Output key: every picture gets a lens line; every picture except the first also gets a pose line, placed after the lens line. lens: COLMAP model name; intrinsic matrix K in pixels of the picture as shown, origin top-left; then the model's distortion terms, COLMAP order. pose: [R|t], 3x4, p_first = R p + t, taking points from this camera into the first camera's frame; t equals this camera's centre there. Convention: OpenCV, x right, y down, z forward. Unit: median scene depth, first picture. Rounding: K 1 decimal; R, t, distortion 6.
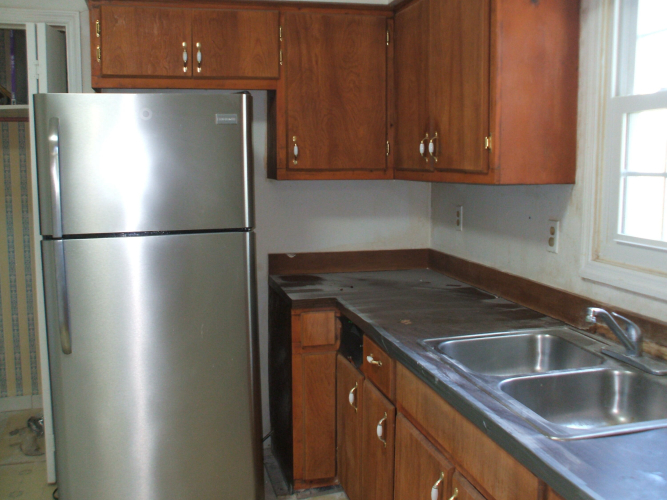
lens RADIAL K [[710.9, 0, 333.7], [0, 710.9, 252.3], [0, 0, 1]] dist [-0.045142, 0.000000]
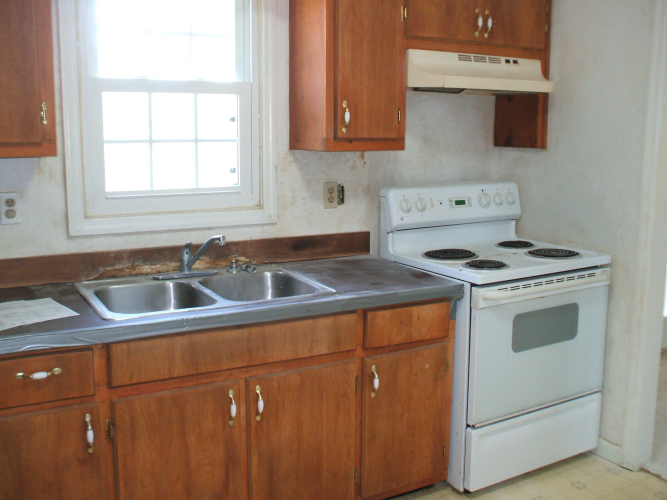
lens RADIAL K [[710.9, 0, 333.1], [0, 710.9, 248.2], [0, 0, 1]] dist [-0.045142, 0.000000]
pose [[-0.279683, -0.161856, 0.946351, -0.078979], [0.116972, 0.972600, 0.200915, -0.011791], [-0.952940, 0.166889, -0.253087, 0.086446]]
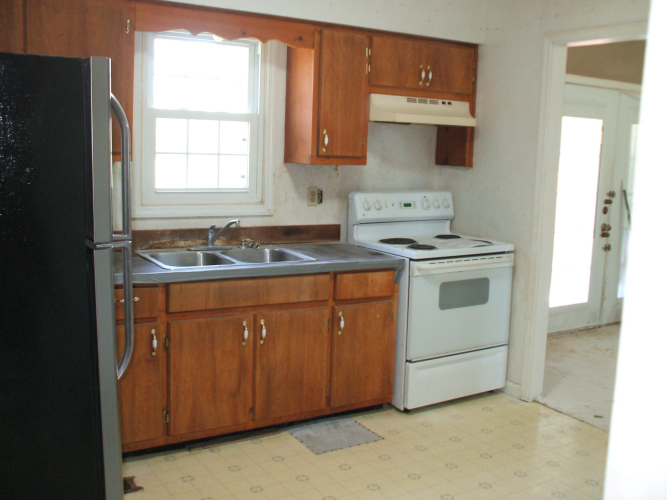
lens RADIAL K [[710.9, 0, 333.6], [0, 710.9, 250.0], [0, 0, 1]] dist [-0.045142, 0.000000]
pose [[-0.310538, -0.147643, 0.939025, -0.125161], [0.087197, 0.979274, 0.182808, -0.014158], [-0.946553, 0.138649, -0.291228, 0.101136]]
